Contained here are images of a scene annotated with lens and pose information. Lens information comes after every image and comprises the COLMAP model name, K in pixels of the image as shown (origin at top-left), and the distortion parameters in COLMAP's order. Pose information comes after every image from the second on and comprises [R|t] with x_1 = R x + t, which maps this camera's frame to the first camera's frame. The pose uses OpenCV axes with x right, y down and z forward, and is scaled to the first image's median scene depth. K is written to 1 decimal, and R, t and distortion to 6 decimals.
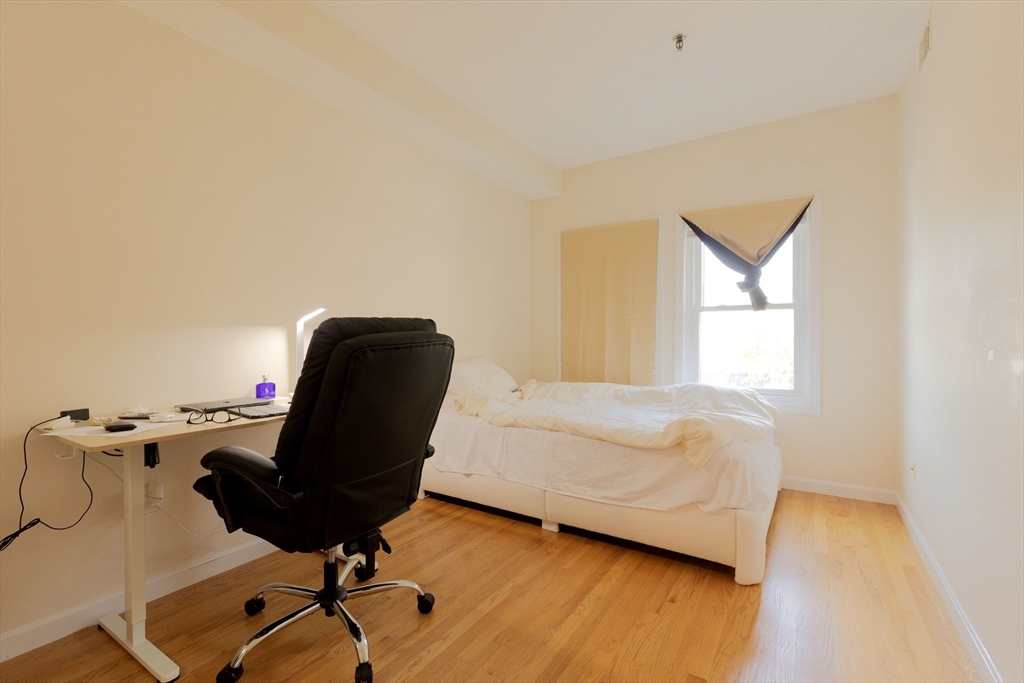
lens RADIAL K [[460.7, 0, 512.0], [0, 460.7, 341.5], [0, 0, 1]] dist [0.026143, -0.000259]
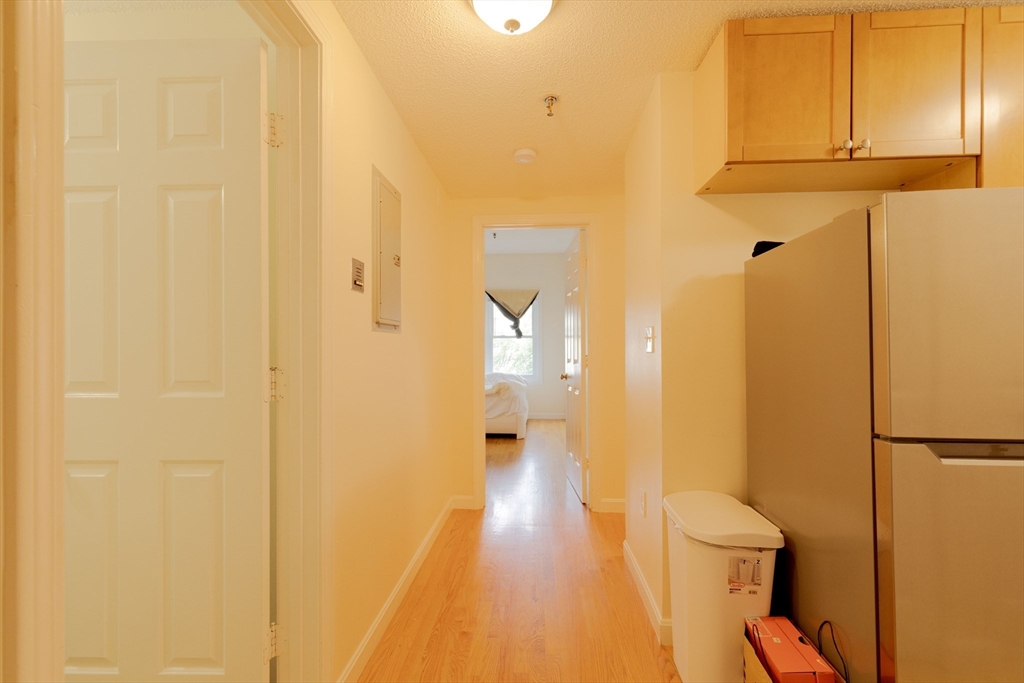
lens RADIAL K [[472.9, 0, 512.0], [0, 472.9, 341.5], [0, 0, 1]] dist [-0.003704, 0.000137]
pose [[0.871059, 0.005209, 0.491150, -0.605927], [0.006665, 0.999726, -0.022423, -0.004113], [-0.491132, 0.022805, 0.870786, -0.944985]]
